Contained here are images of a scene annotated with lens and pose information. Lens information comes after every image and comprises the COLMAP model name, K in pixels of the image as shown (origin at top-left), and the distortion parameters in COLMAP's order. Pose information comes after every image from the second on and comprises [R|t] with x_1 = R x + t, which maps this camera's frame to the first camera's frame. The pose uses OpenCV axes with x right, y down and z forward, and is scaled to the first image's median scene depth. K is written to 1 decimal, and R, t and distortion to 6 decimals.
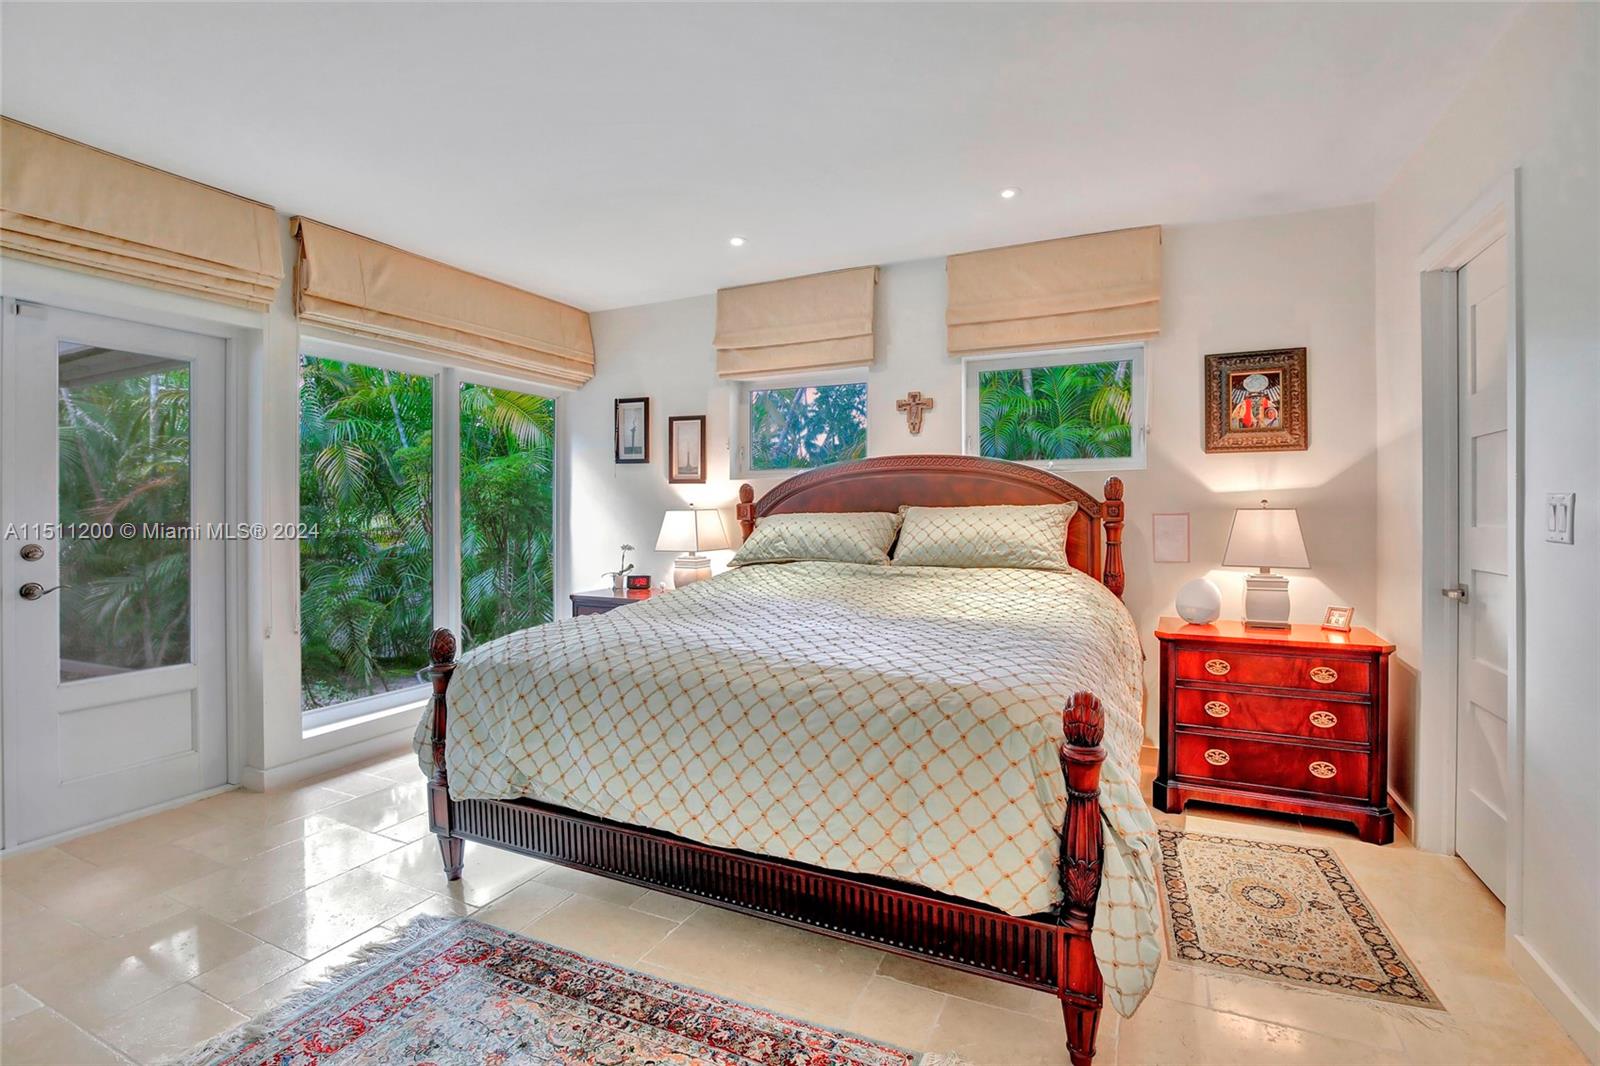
lens RADIAL K [[758.8, 0, 797.9], [0, 758.8, 520.6], [0, 0, 1]] dist [-0.026446, 0.002164]
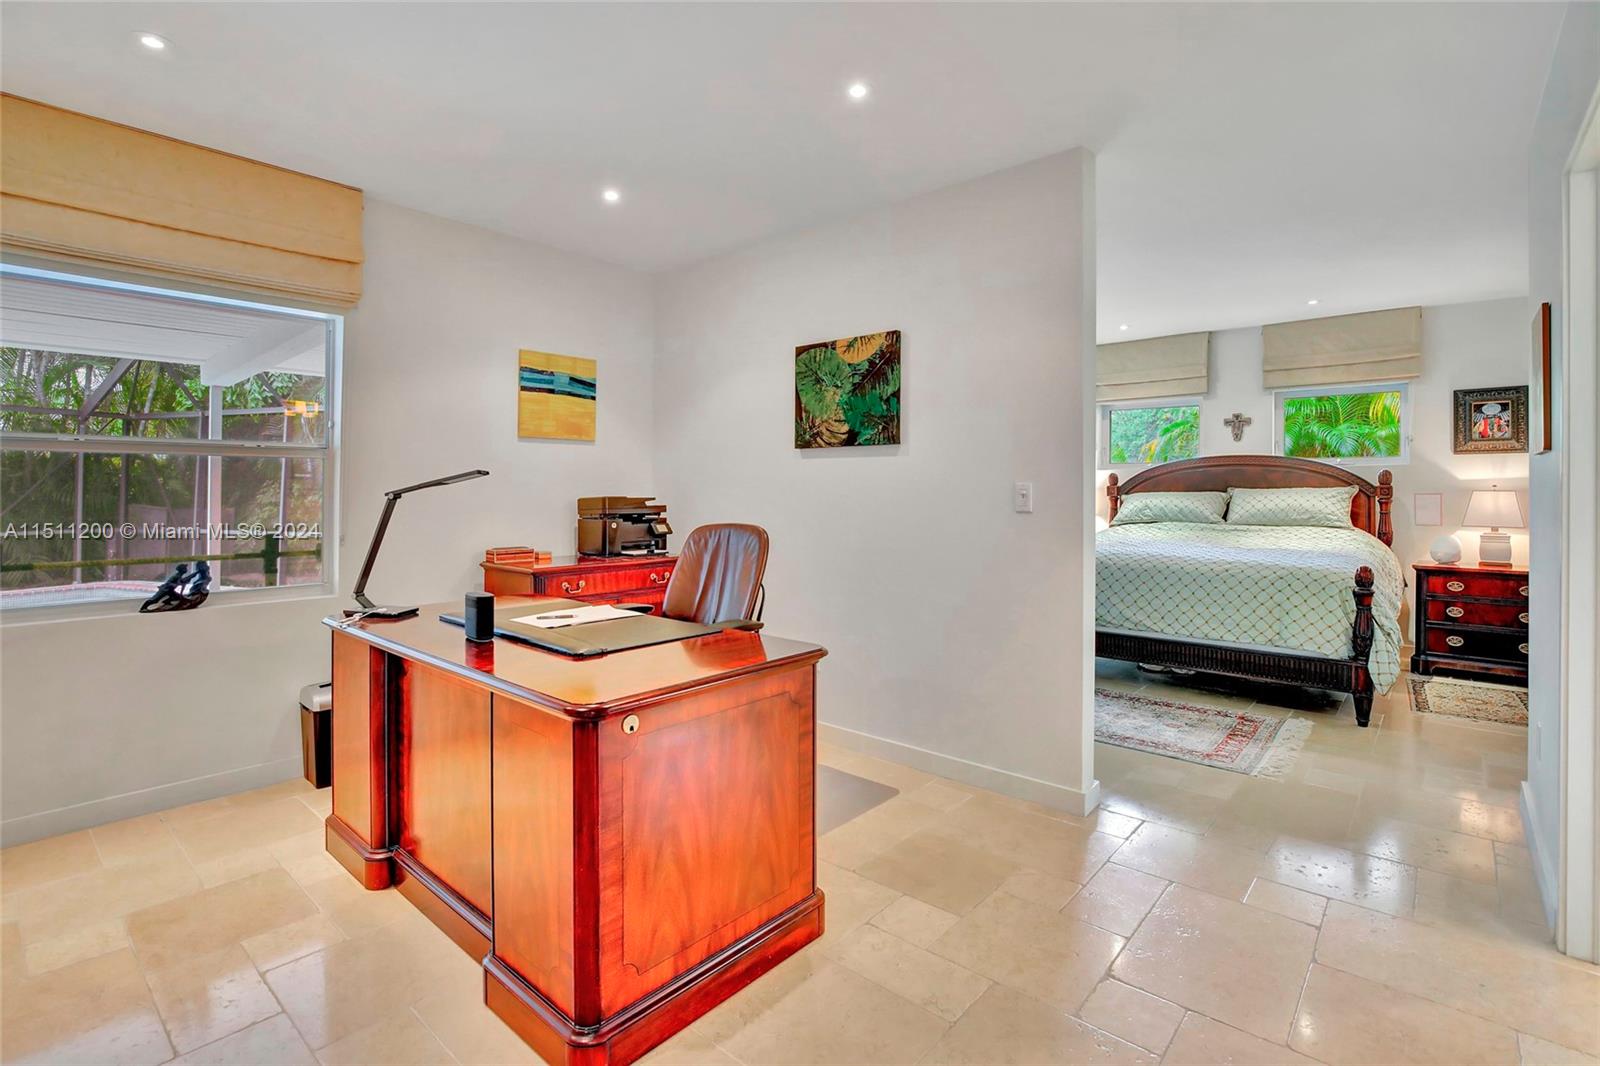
lens RADIAL K [[758.8, 0, 806.4], [0, 758.8, 498.6], [0, 0, 1]] dist [-0.026446, 0.002164]
pose [[0.962372, 0.006446, -0.271659, -0.324374], [-0.006921, 0.999976, -0.000791, 0.011495], [0.271647, 0.002641, 0.962393, -0.839098]]
